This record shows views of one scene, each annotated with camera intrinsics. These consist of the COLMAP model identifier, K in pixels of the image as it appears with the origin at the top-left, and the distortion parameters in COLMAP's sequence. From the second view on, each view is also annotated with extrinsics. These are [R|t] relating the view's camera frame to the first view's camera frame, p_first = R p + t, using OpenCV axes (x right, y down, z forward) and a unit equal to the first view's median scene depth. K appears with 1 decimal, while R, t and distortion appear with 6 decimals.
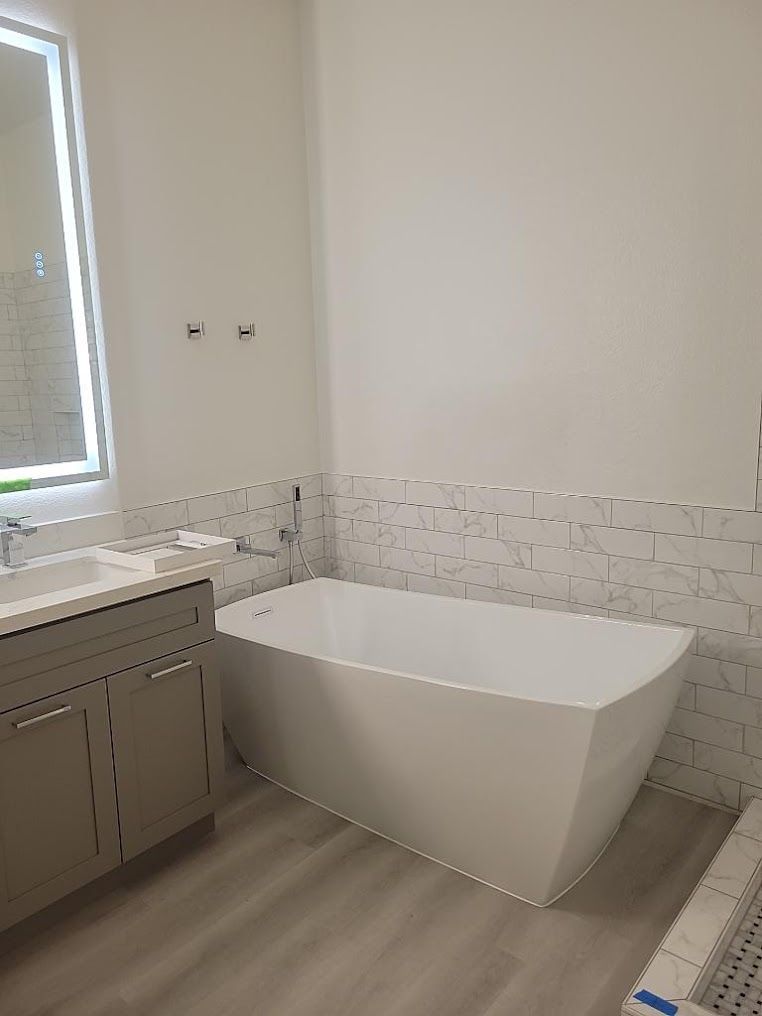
lens RADIAL K [[760.0, 0, 381.5], [0, 760.0, 508.3], [0, 0, 1]] dist [0.033011, -0.001279]
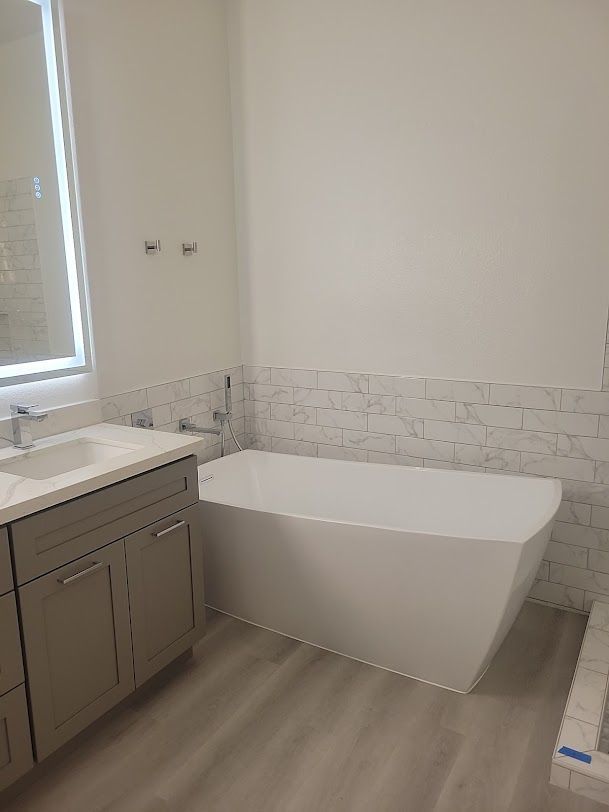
lens RADIAL K [[607.4, 0, 305.6], [0, 607.4, 406.8], [0, 0, 1]] dist [0.033011, -0.001279]
pose [[0.987945, -0.018943, 0.153643, -0.187747], [0.015007, 0.999530, 0.026738, -0.005149], [-0.154077, -0.024110, 0.987765, 0.011467]]
